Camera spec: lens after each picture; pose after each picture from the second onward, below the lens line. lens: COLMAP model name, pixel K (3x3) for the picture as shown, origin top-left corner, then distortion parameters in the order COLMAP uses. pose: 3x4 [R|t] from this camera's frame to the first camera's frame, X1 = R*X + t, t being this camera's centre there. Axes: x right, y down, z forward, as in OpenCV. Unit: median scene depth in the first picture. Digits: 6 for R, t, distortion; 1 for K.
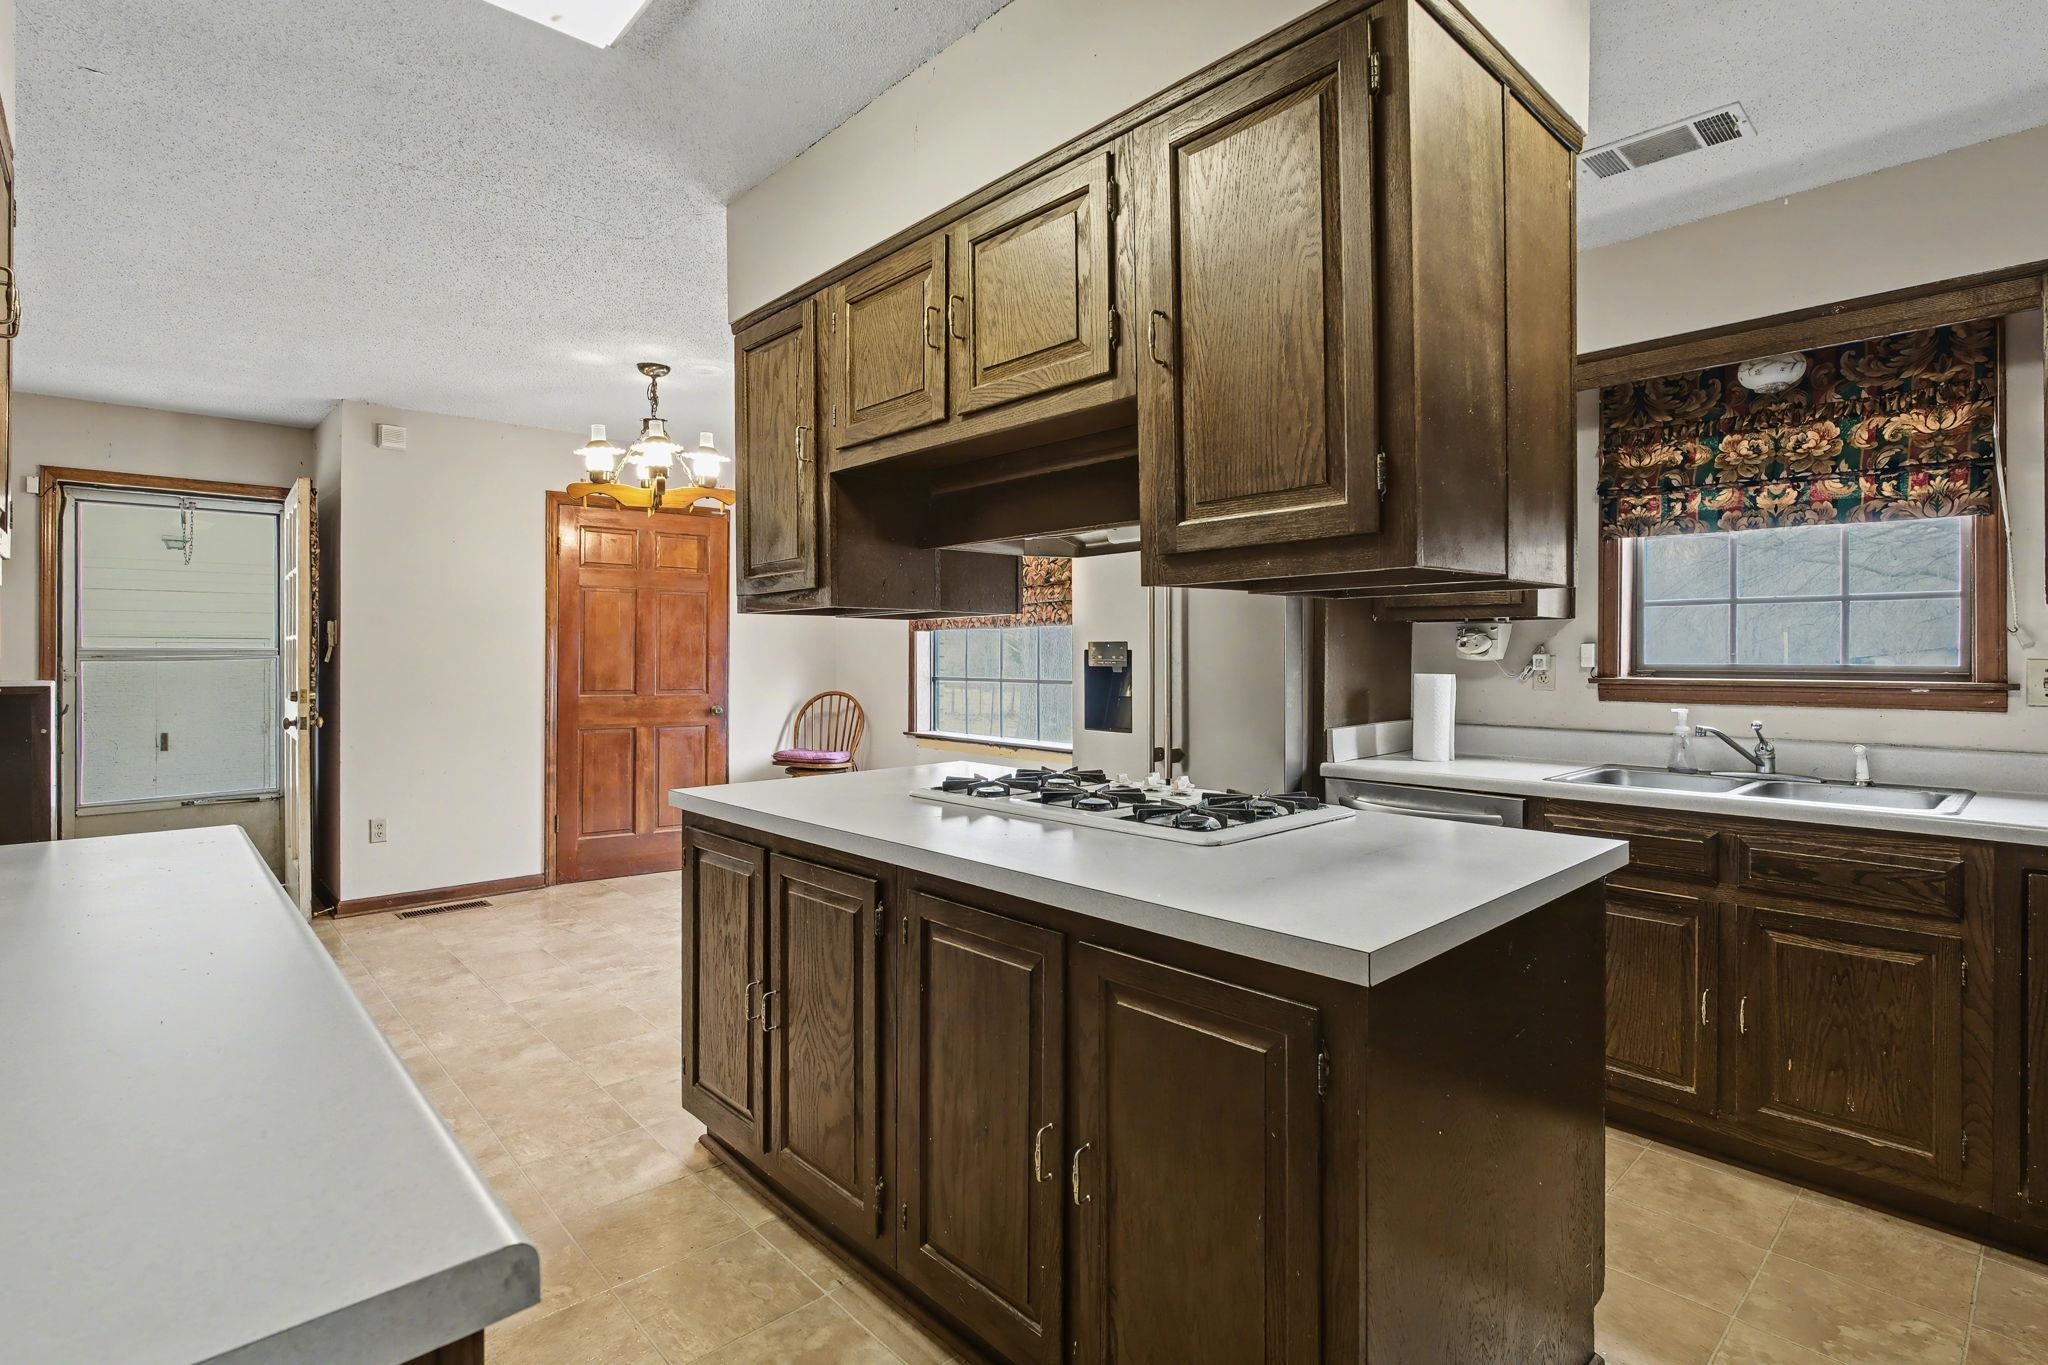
lens RADIAL K [[986.9, 0, 1014.3], [0, 986.9, 651.6], [0, 0, 1]] dist [-0.004426, -0.001309]
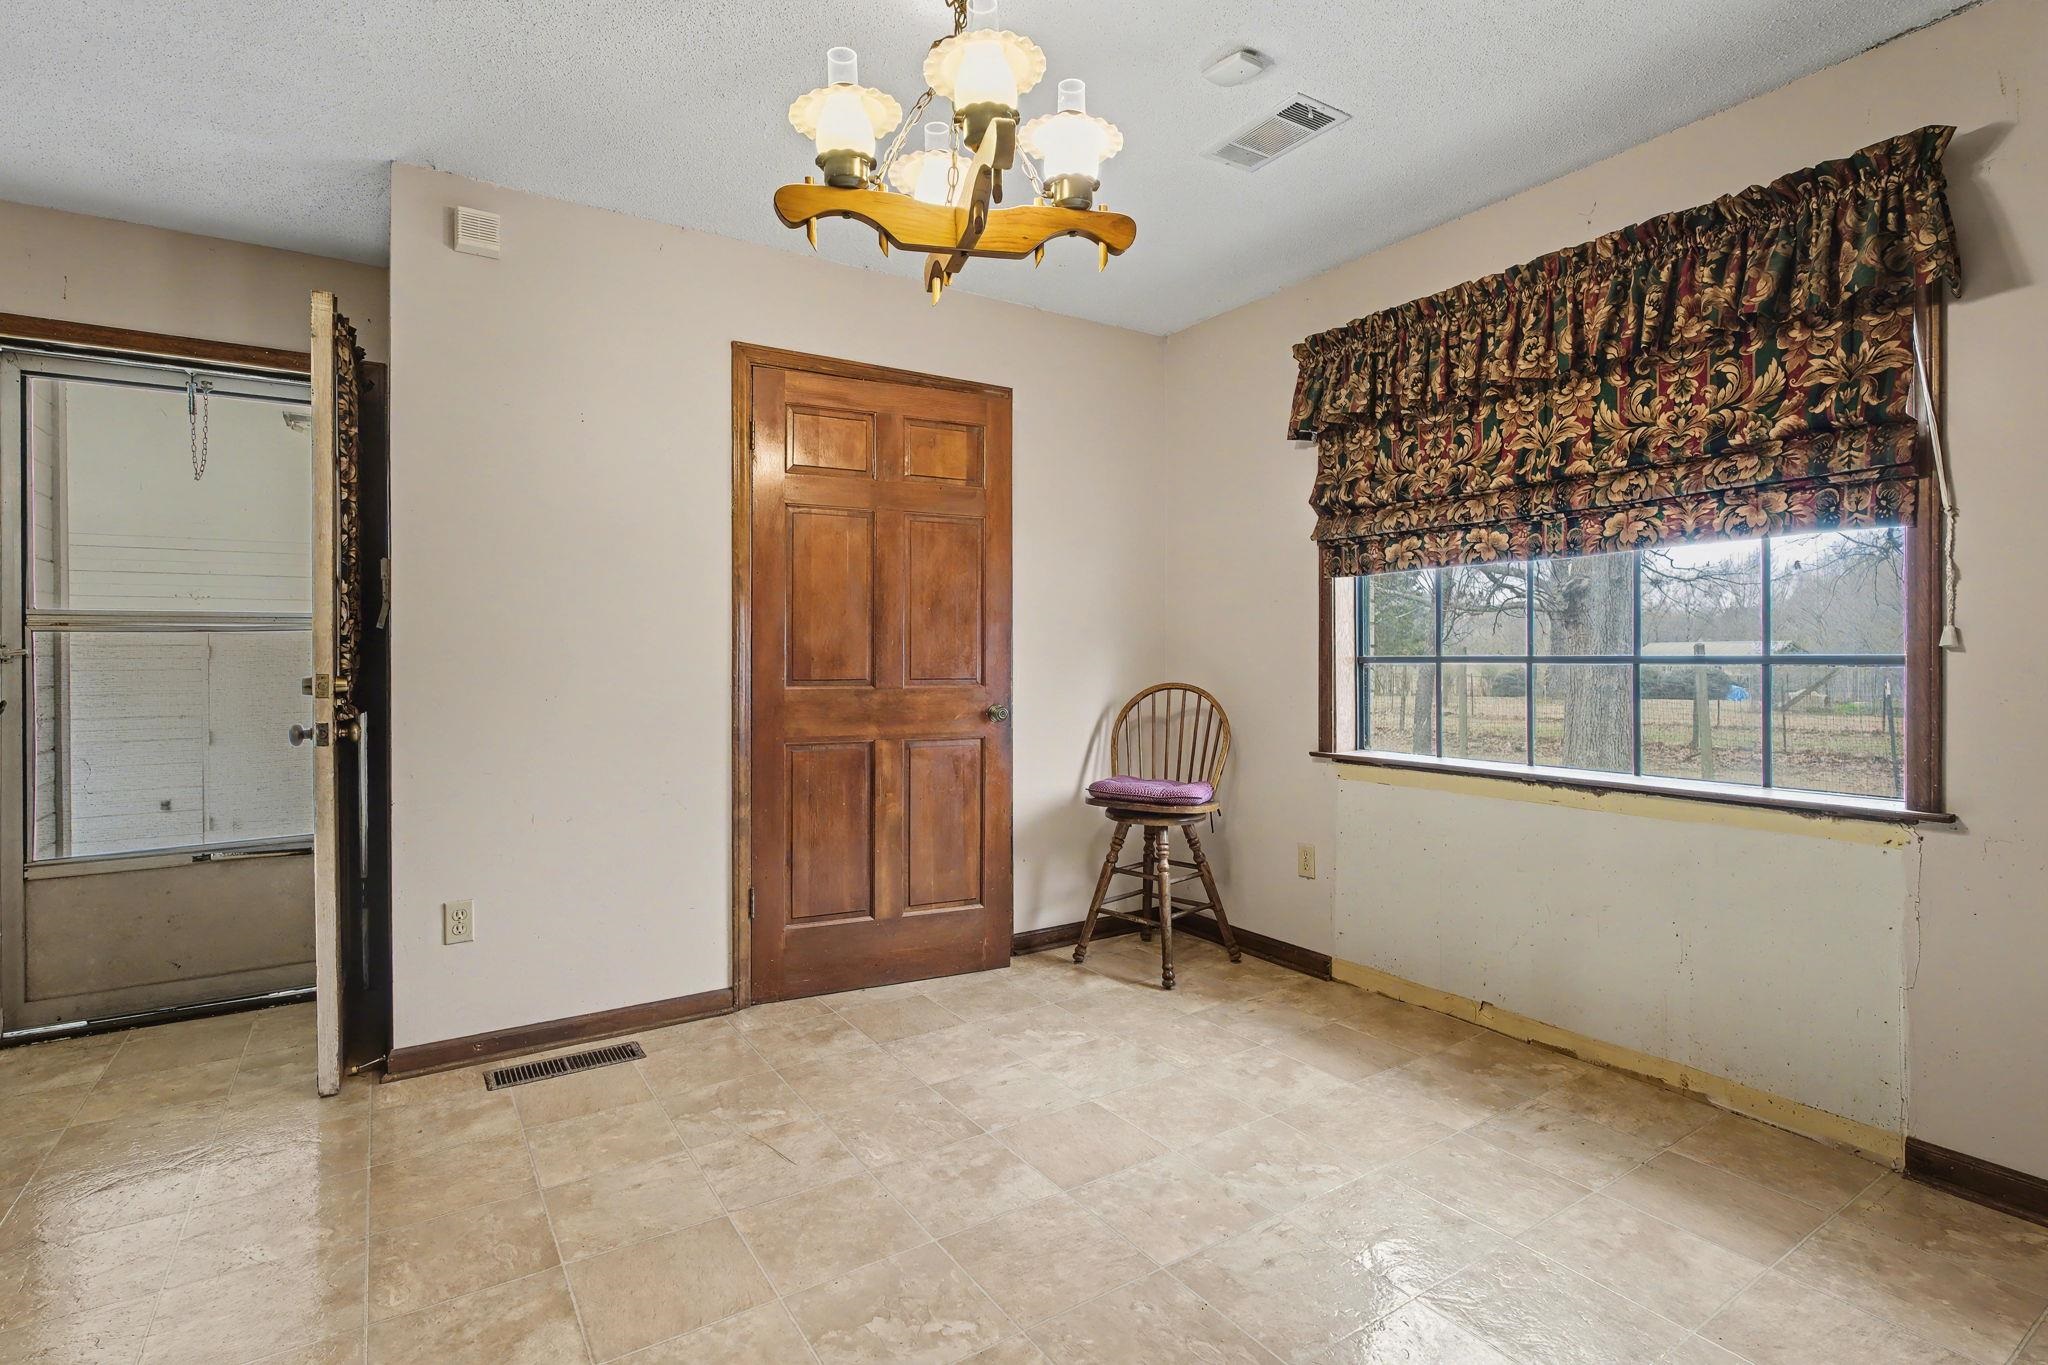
lens RADIAL K [[986.9, 0, 1014.3], [0, 986.9, 651.6], [0, 0, 1]] dist [-0.004426, -0.001309]
pose [[0.985625, -0.006017, -0.168840, -0.202711], [0.005879, 0.999982, -0.001319, 0.024100], [0.168845, 0.000307, 0.985643, 0.432155]]
